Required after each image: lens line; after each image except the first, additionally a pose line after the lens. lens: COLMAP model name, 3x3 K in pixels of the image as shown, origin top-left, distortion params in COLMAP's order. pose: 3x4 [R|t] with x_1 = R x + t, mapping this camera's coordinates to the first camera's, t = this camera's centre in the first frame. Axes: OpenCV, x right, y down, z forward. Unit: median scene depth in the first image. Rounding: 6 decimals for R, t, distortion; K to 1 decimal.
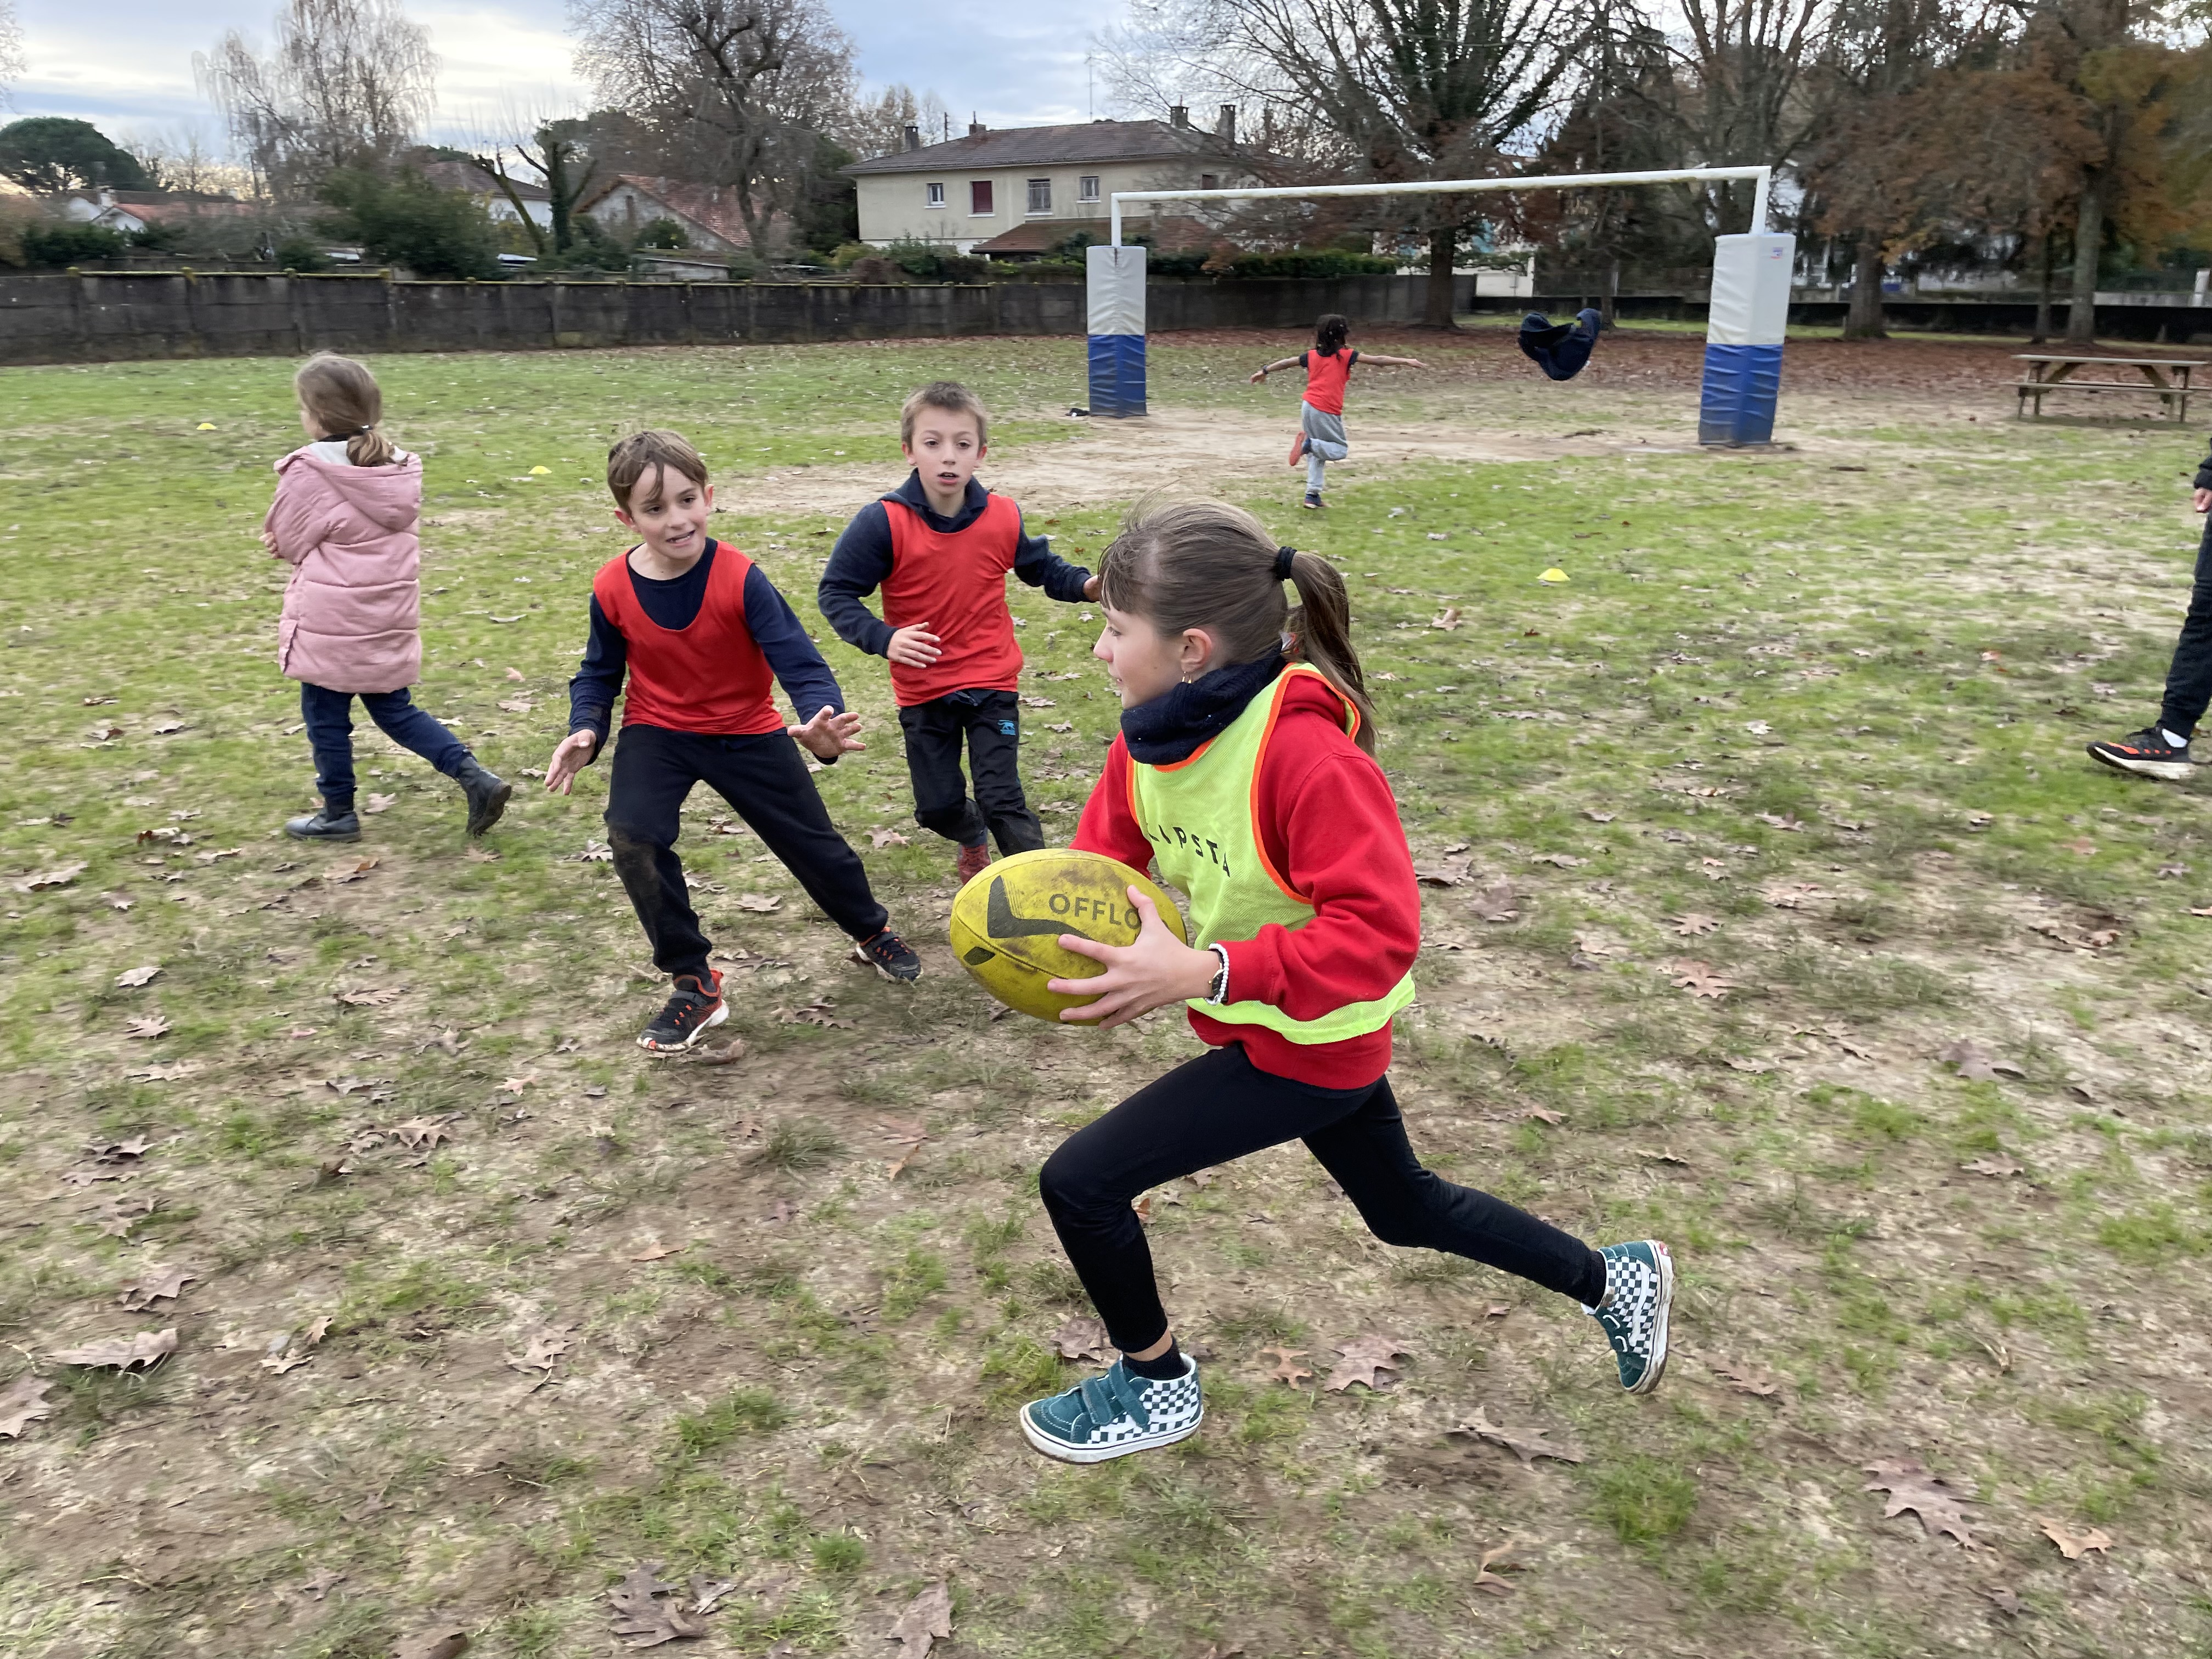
lens RADIAL K [[1716.2, 0, 1105.2], [0, 1716.2, 844.2], [0, 0, 1]] dist [0.086053, -0.108828]
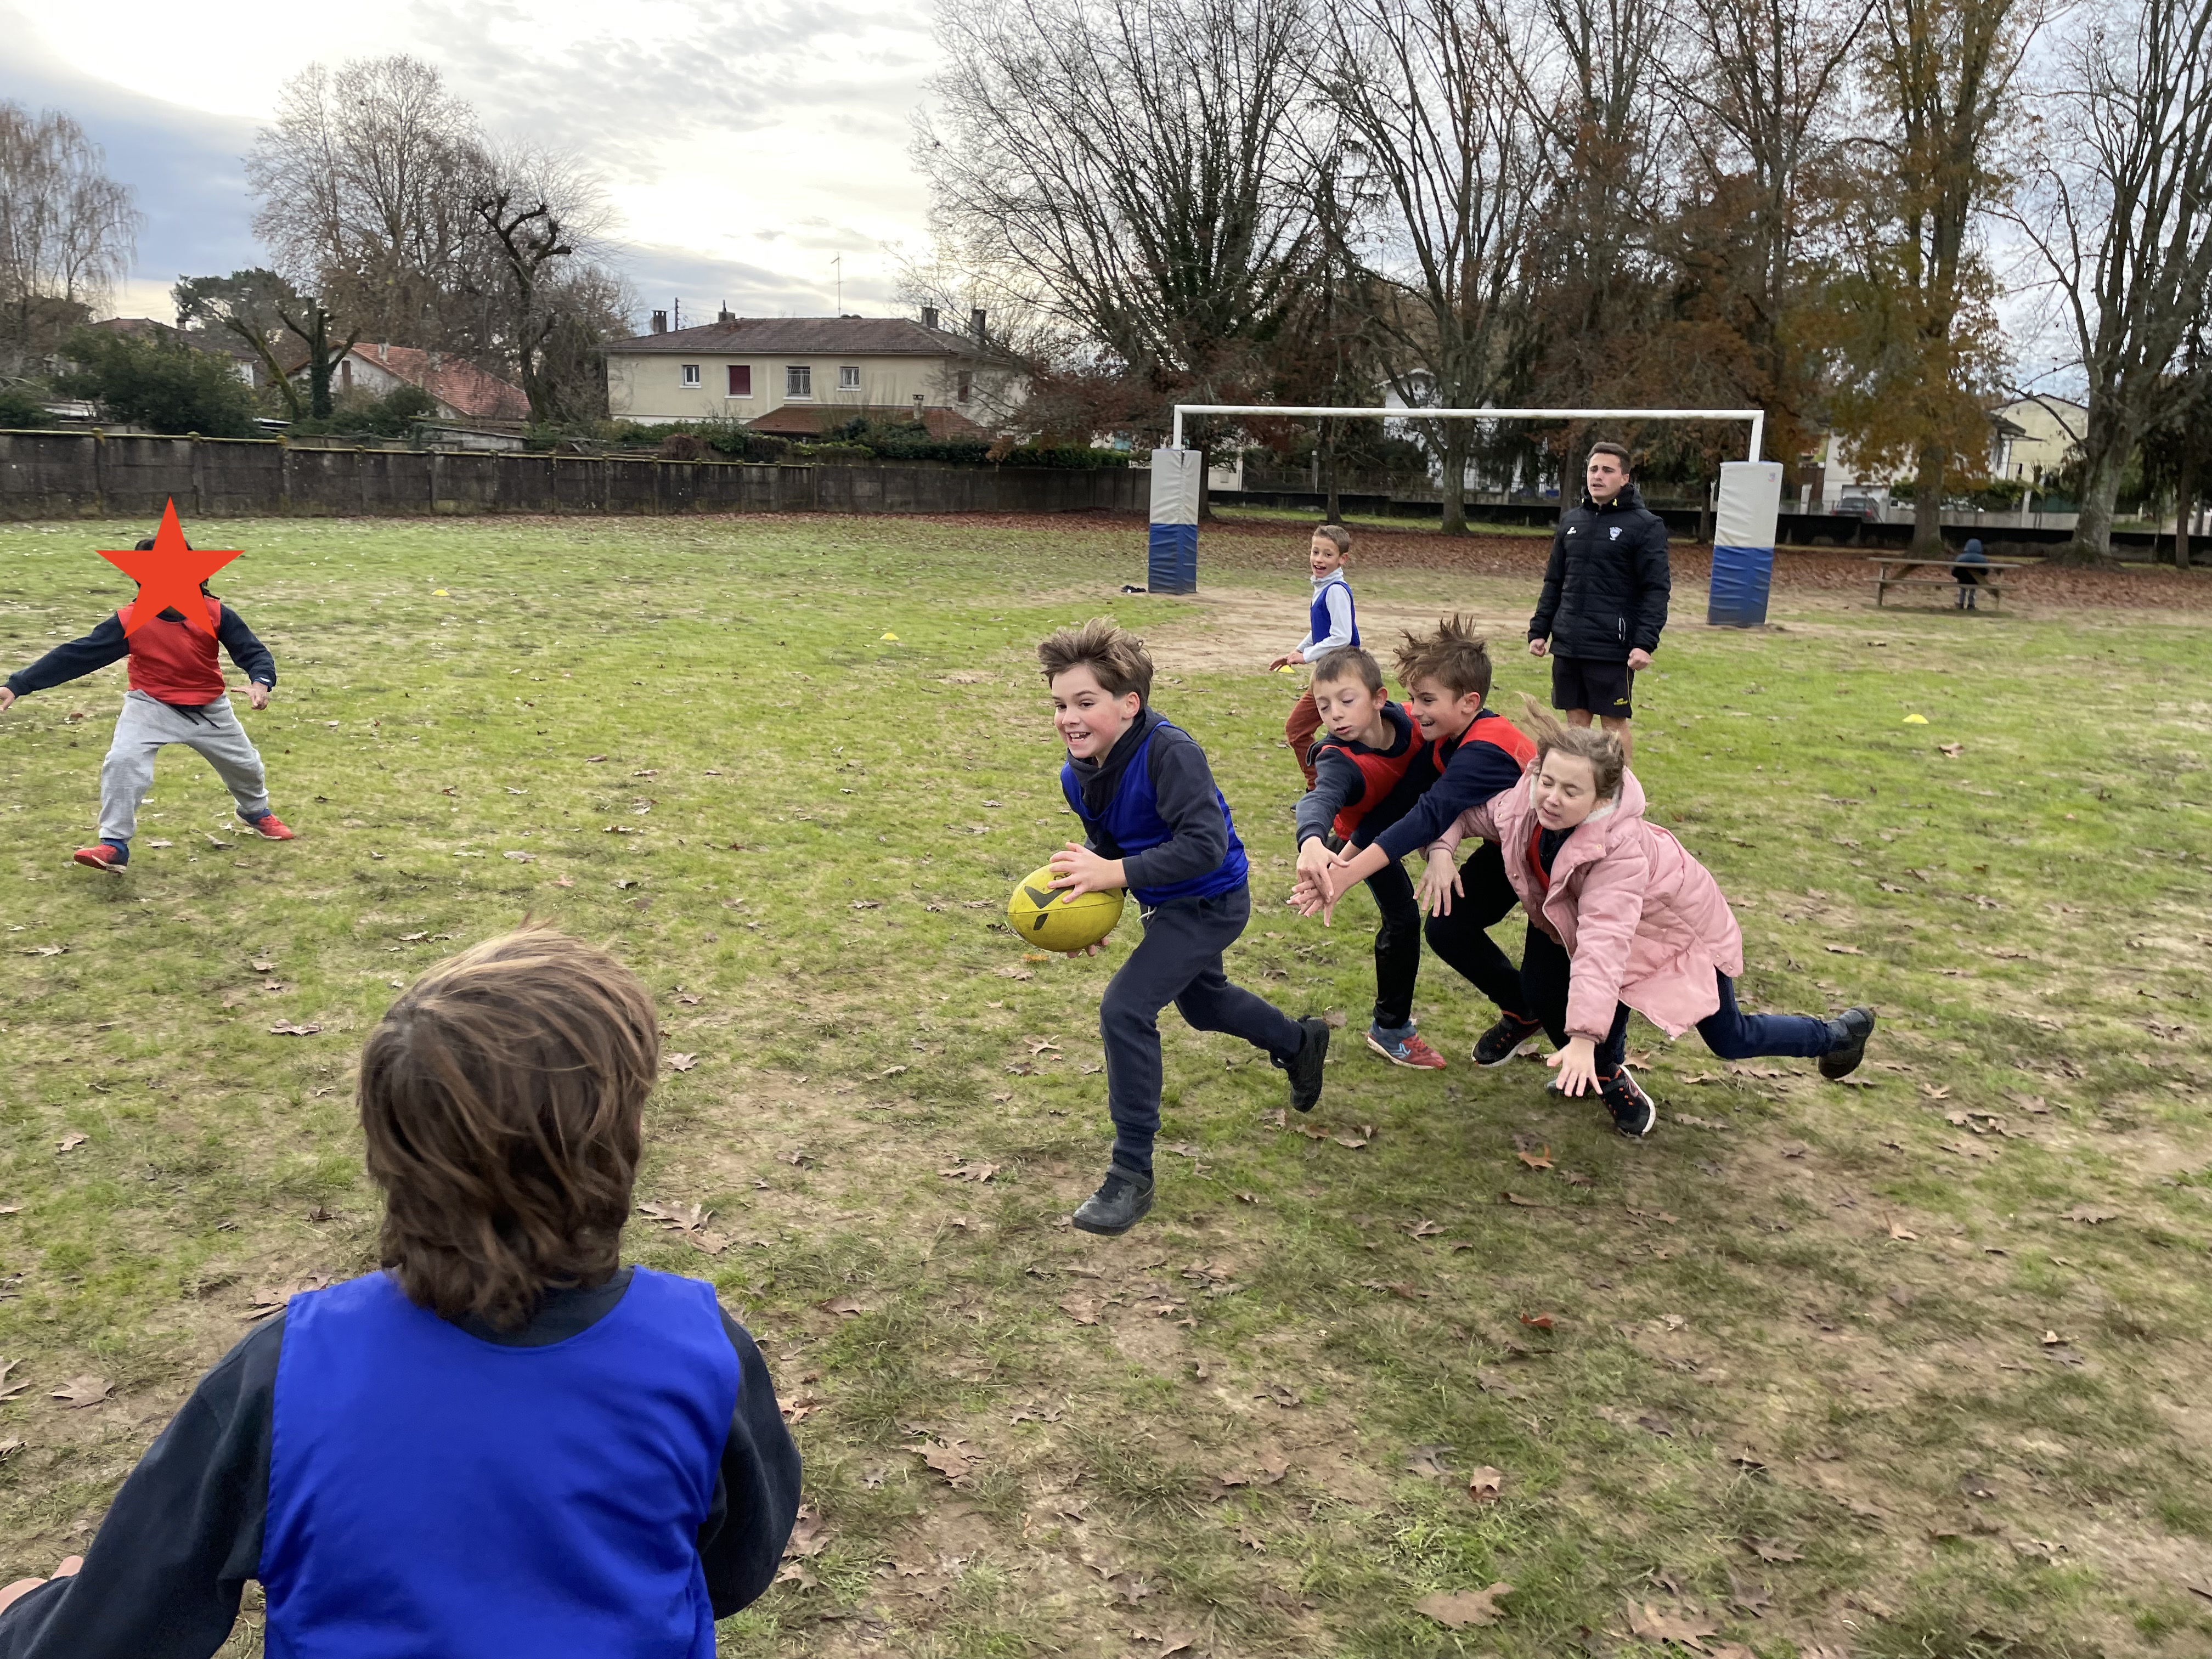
lens RADIAL K [[1716.2, 0, 1091.0], [0, 1716.2, 827.2], [0, 0, 1]] dist [0.086053, -0.108828]
pose [[0.975629, -0.013678, 0.218999, -0.113962], [0.036696, 0.994170, -0.101386, 0.006829], [-0.216336, 0.106951, 0.970443, -0.026941]]
